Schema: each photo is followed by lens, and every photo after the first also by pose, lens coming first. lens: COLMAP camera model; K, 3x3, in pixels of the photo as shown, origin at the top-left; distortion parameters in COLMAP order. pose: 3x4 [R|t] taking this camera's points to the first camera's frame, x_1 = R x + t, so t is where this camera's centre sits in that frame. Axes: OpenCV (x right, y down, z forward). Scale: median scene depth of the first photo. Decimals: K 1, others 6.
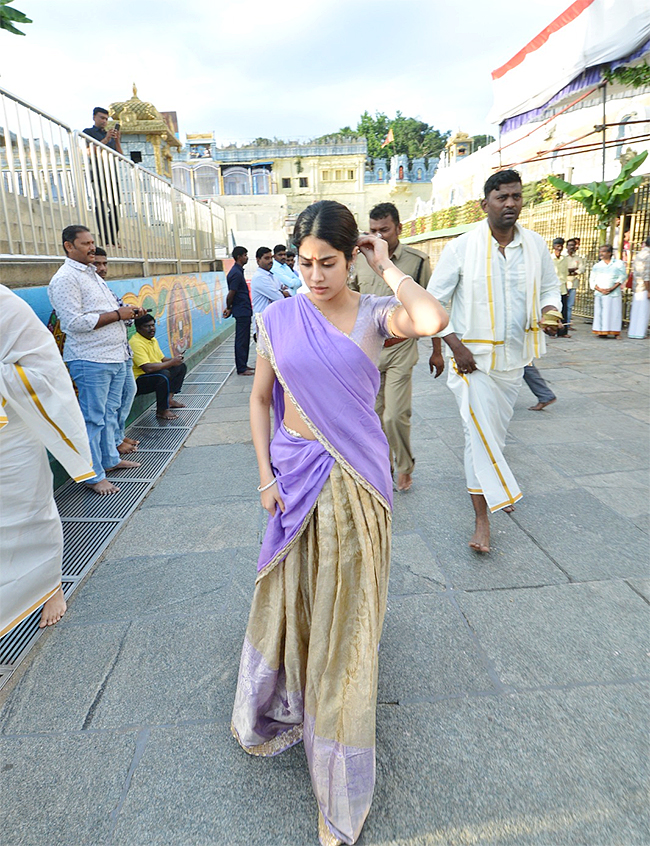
lens RADIAL K [[496.2, 0, 326.8], [0, 496.2, 380.9], [0, 0, 1]] dist [0.028990, -0.042044]
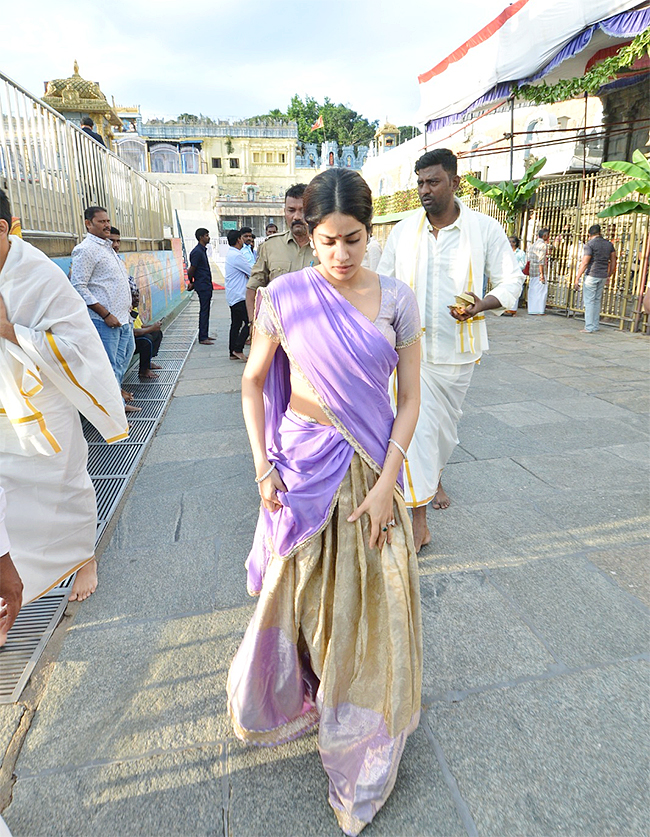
lens RADIAL K [[495.1, 0, 326.9], [0, 495.1, 372.5], [0, 0, 1]] dist [0.029182, -0.041843]
pose [[0.990136, -0.007935, 0.139882, -0.044395], [0.005731, 0.999853, 0.016152, 0.028633], [-0.139990, -0.015191, 0.990036, -0.111996]]
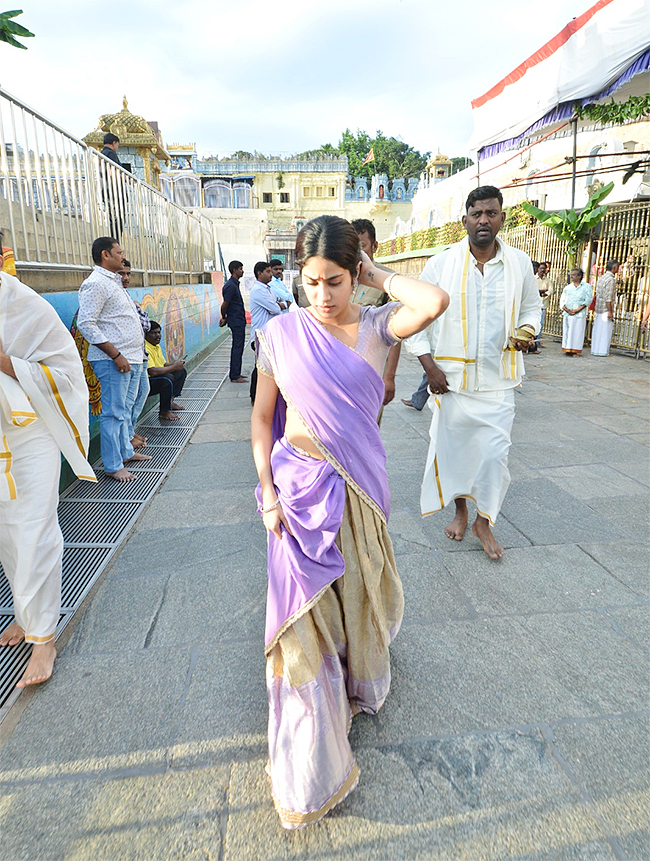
lens RADIAL K [[495.7, 0, 326.9], [0, 495.7, 395.8], [0, 0, 1]] dist [0.031241, -0.042846]
pose [[0.998733, 0.016719, 0.047455, -0.020034], [-0.016630, 0.999859, -0.002270, 0.012875], [-0.047487, 0.001478, 0.998871, -0.050173]]
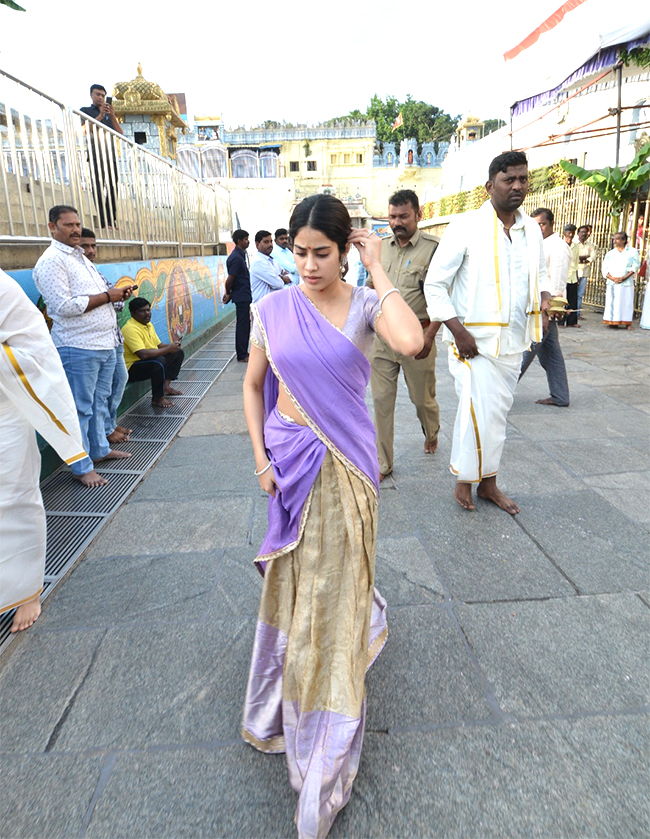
lens RADIAL K [[496.3, 0, 327.0], [0, 496.3, 373.4], [0, 0, 1]] dist [0.029182, -0.041843]
pose [[0.999841, 0.013663, -0.011470, 0.006410], [-0.013494, 0.999801, 0.014702, -0.004459], [0.011669, -0.014545, 0.999826, 0.018099]]
